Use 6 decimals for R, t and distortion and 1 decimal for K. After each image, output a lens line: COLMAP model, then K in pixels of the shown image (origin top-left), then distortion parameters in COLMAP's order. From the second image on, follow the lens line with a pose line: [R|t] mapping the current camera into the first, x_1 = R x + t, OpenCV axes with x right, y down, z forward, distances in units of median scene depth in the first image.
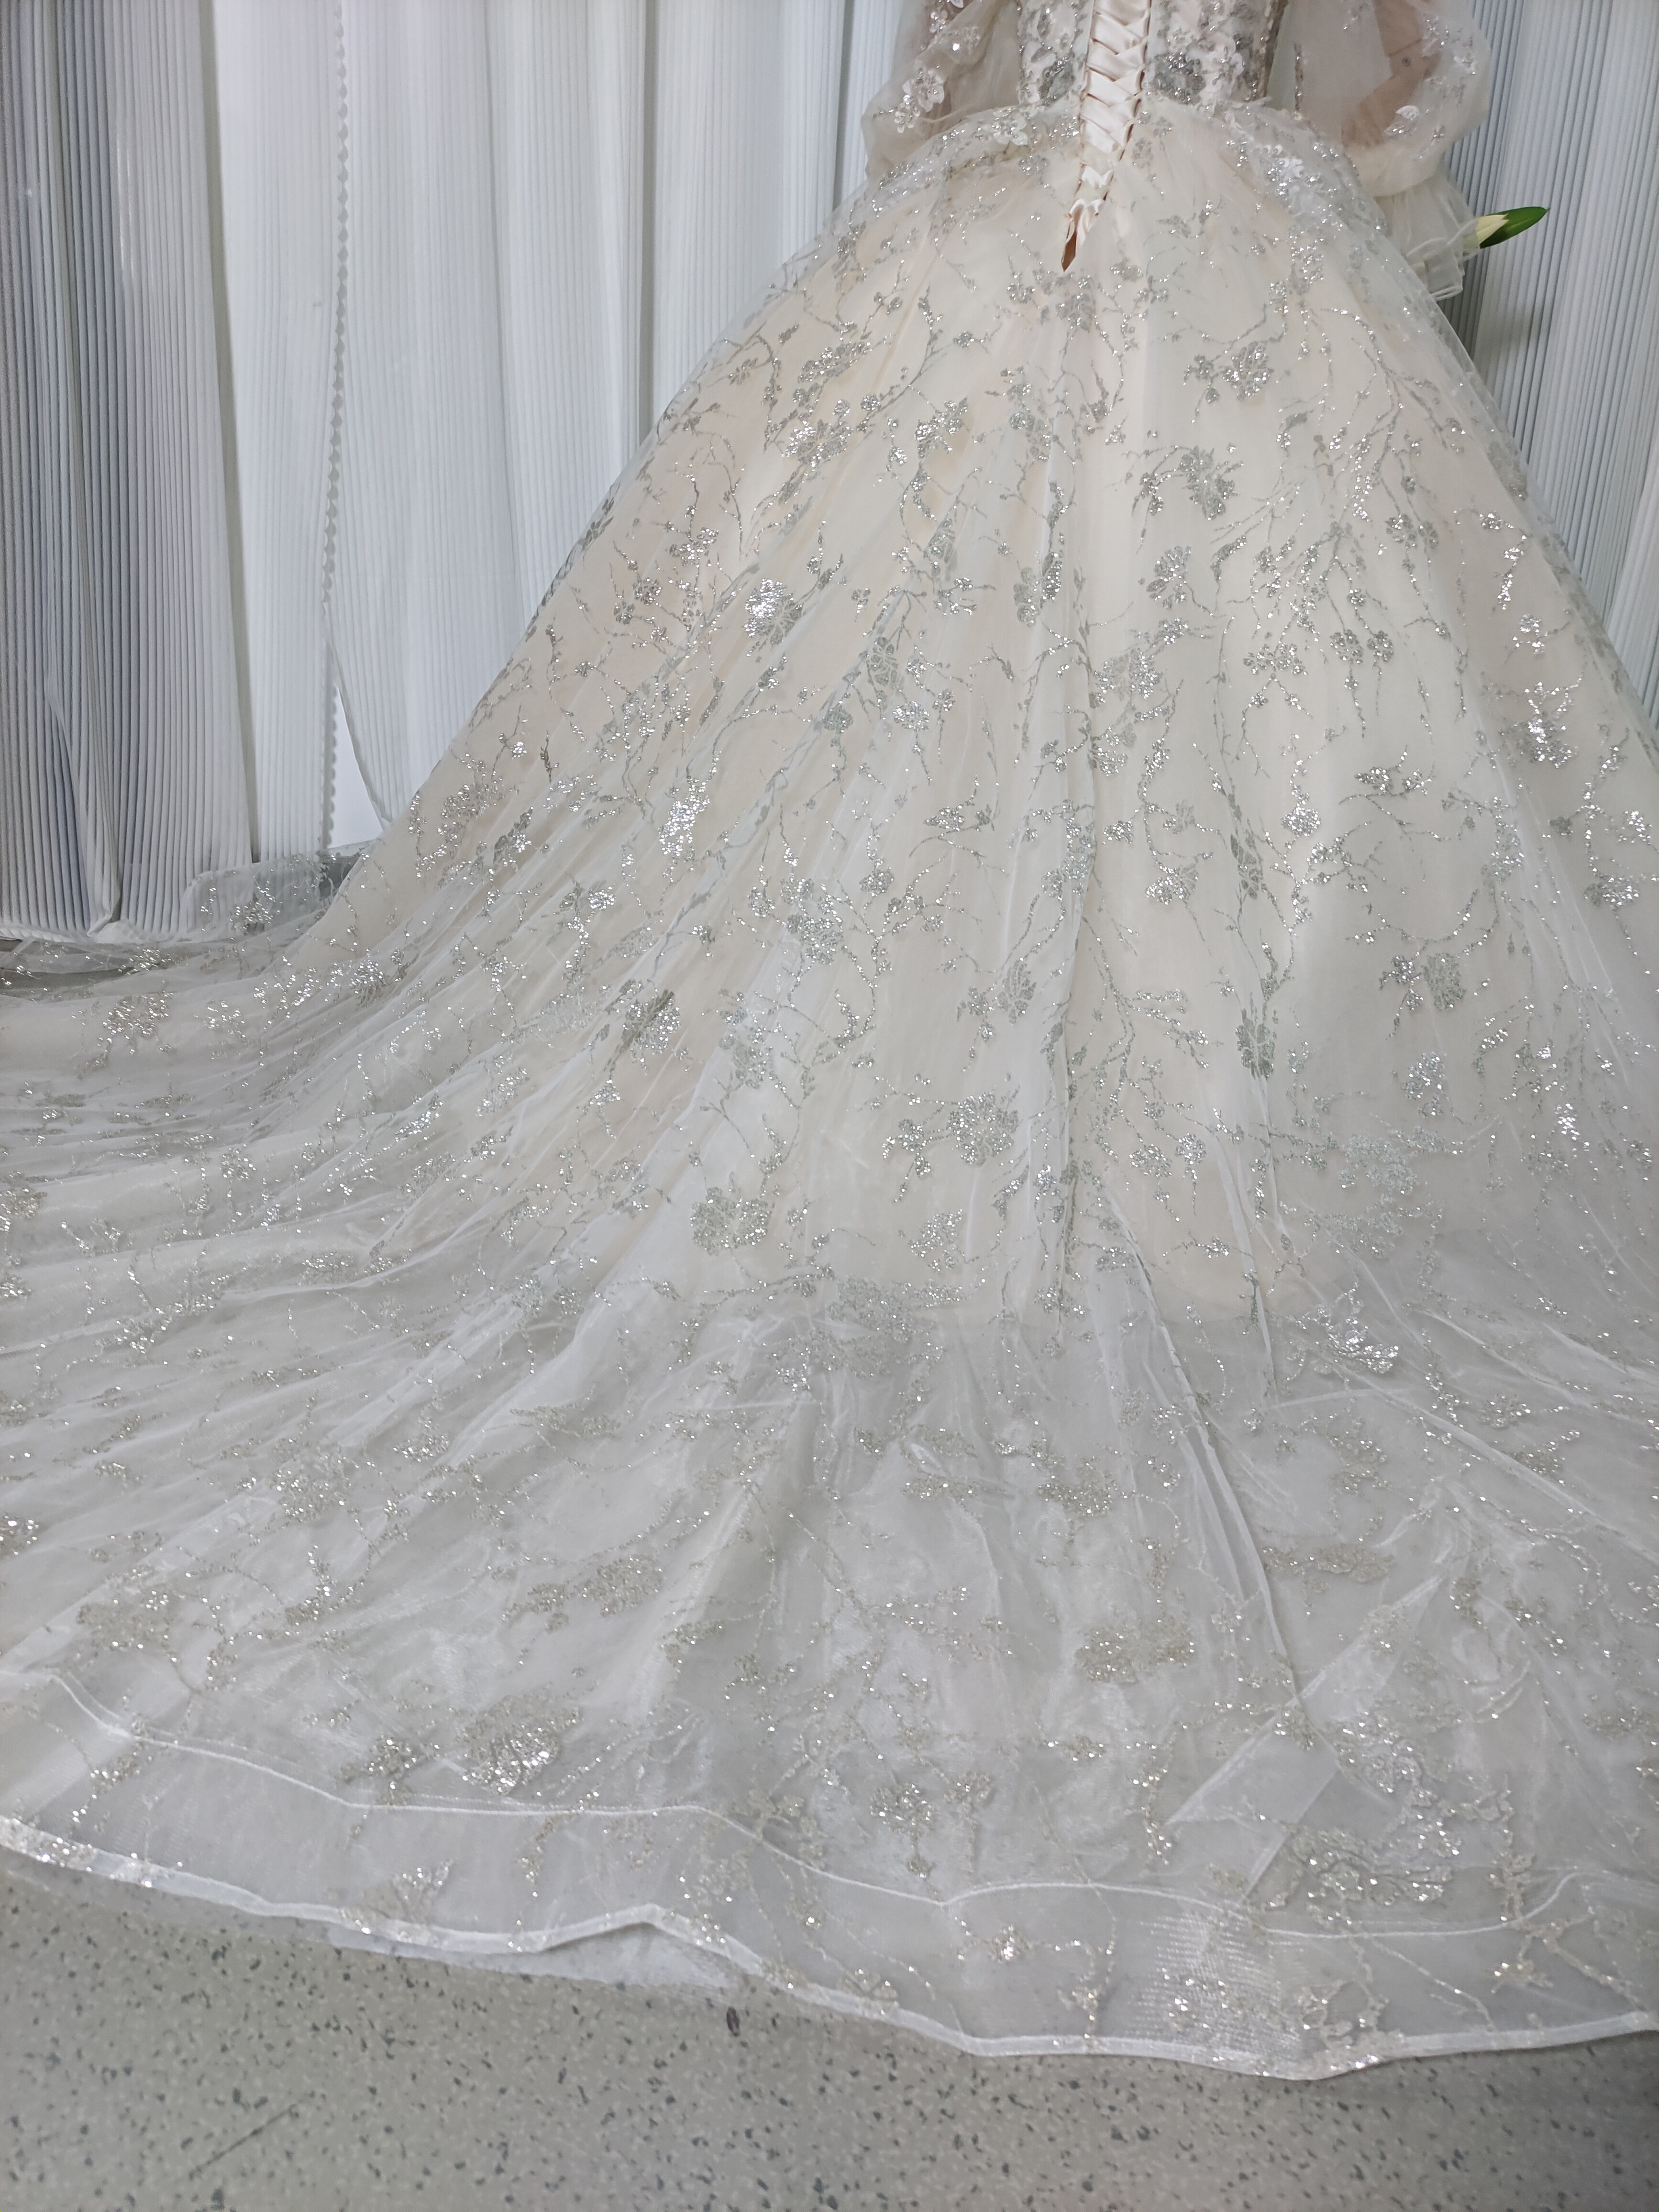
lens RADIAL K [[1742.4, 0, 829.5], [0, 1742.4, 1106.0], [0, 0, 1]] dist [0.056222, -0.045926]
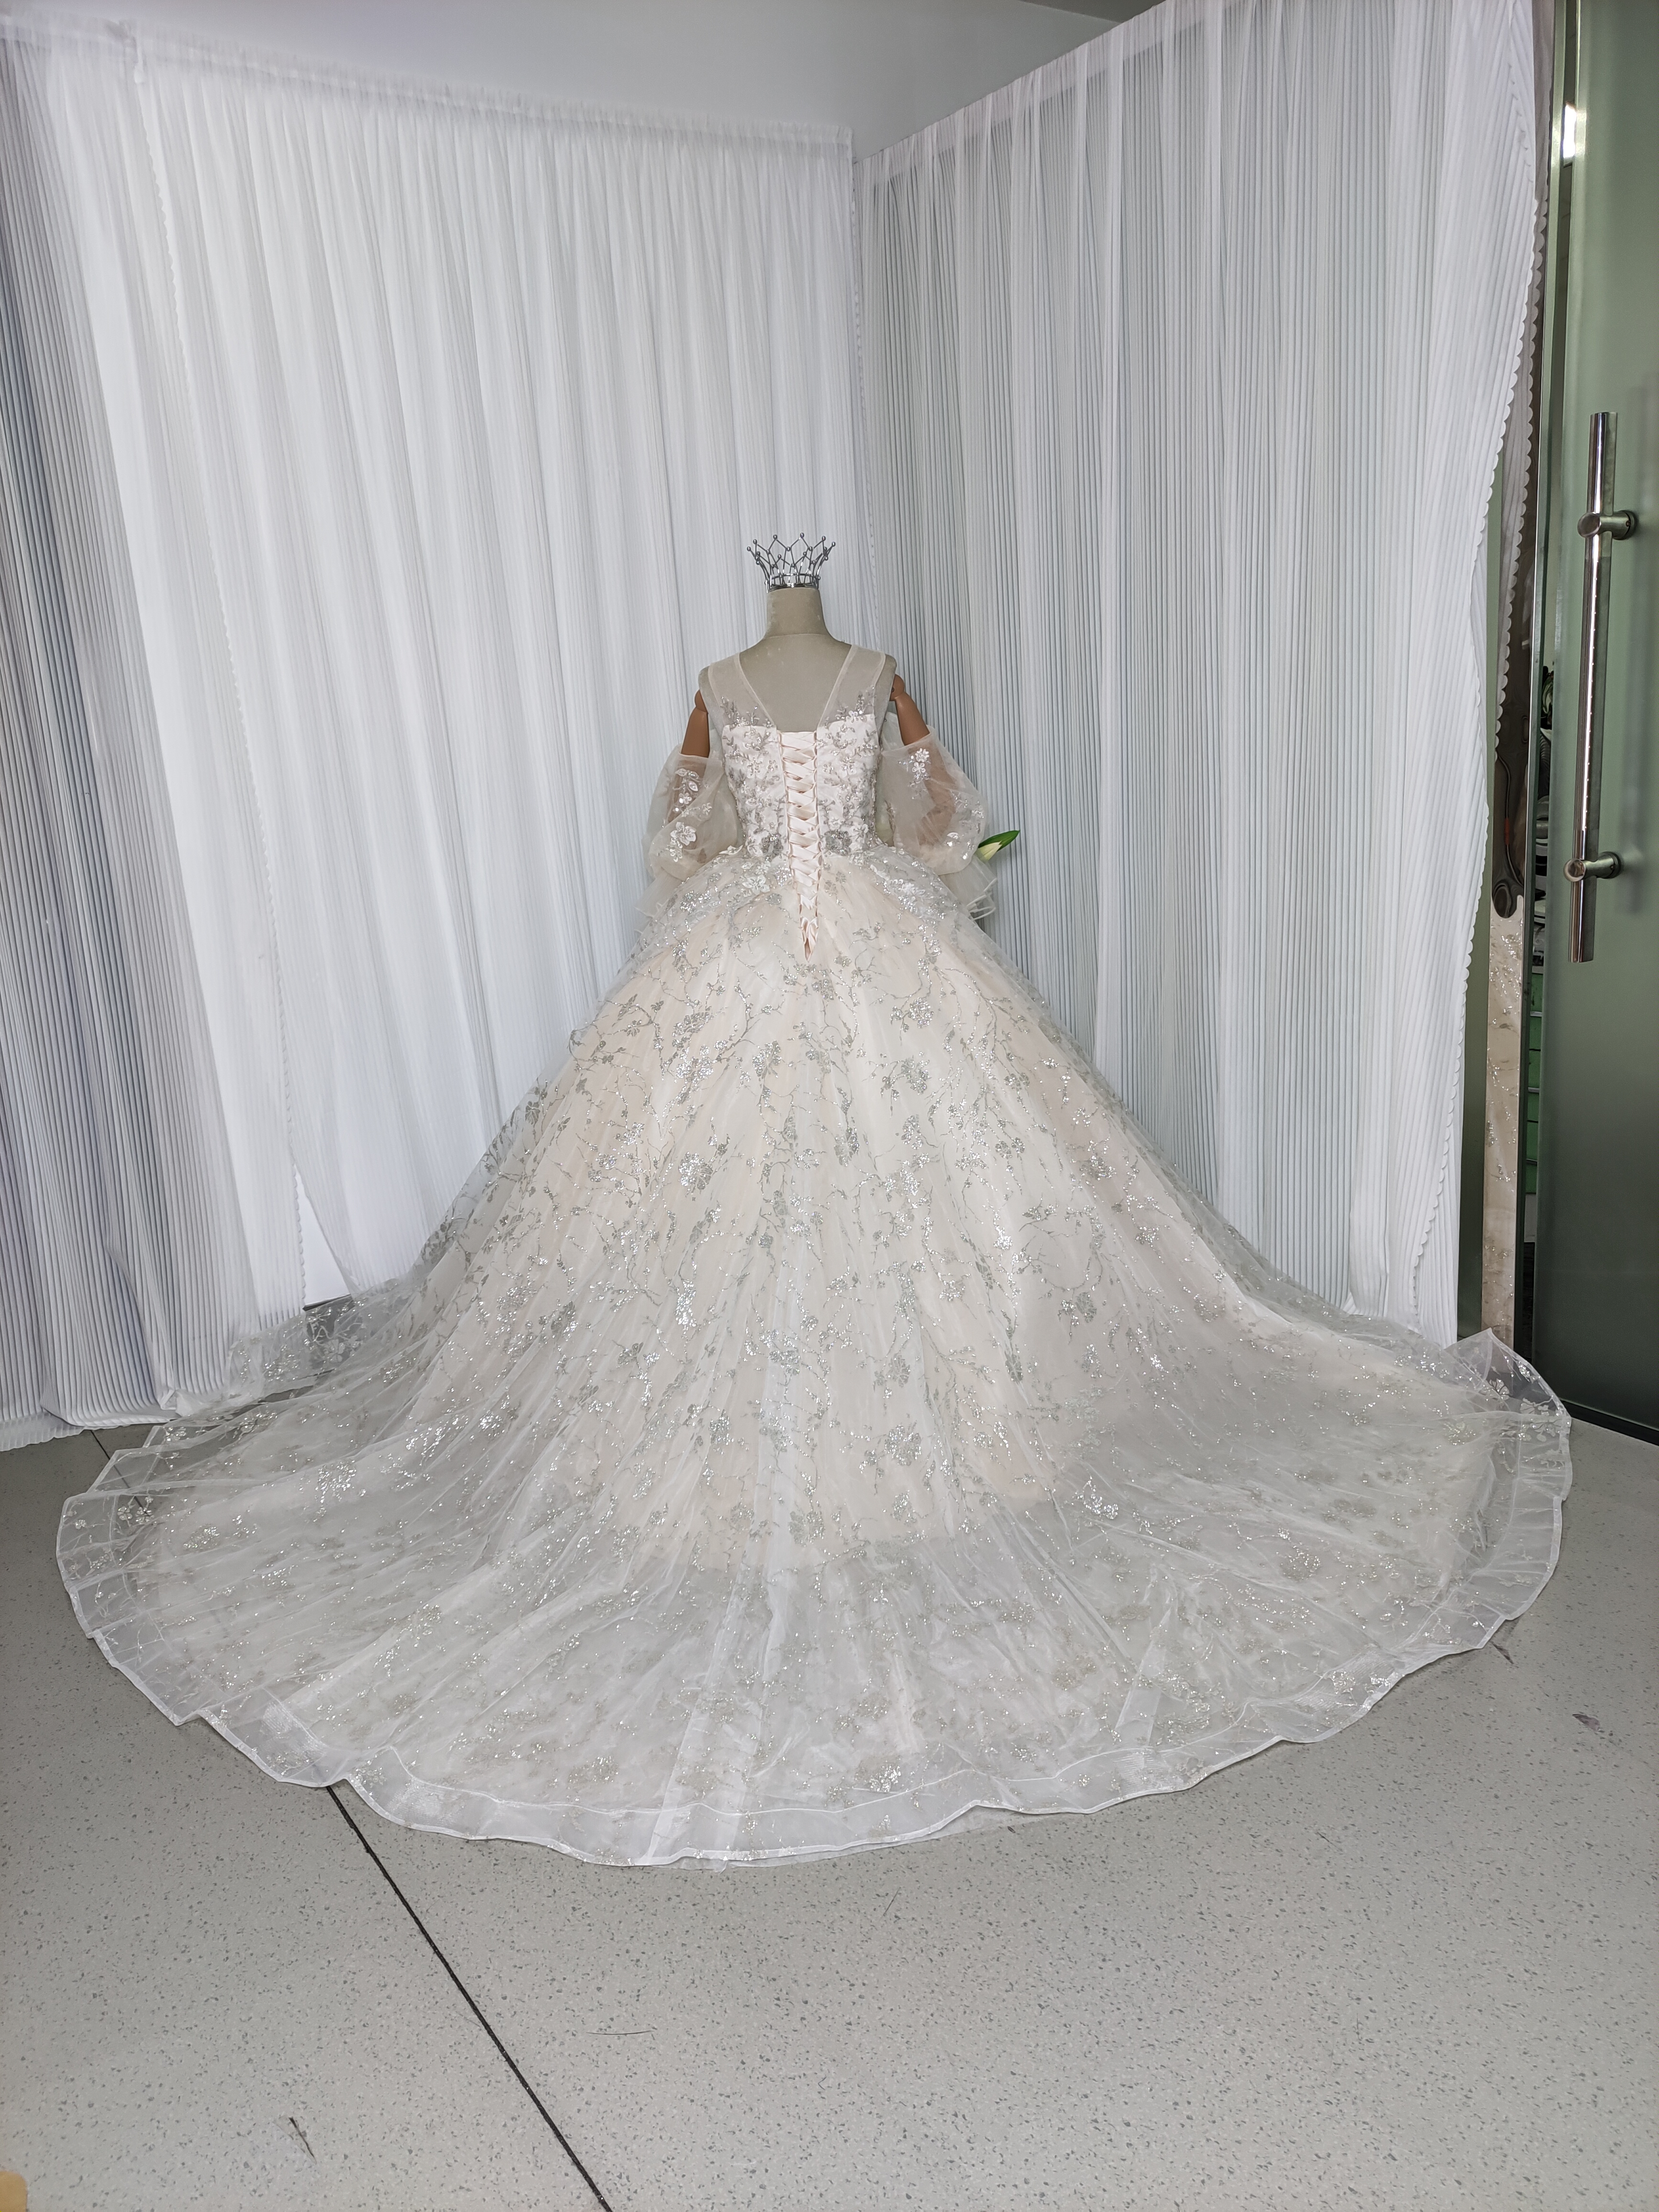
lens RADIAL K [[1742.4, 0, 829.5], [0, 1742.4, 1106.0], [0, 0, 1]] dist [0.056222, -0.045926]
pose [[0.943752, -0.196349, 0.266043, -0.399112], [0.211281, 0.977012, -0.028425, -0.291567], [-0.254346, 0.083036, 0.963542, -0.839732]]
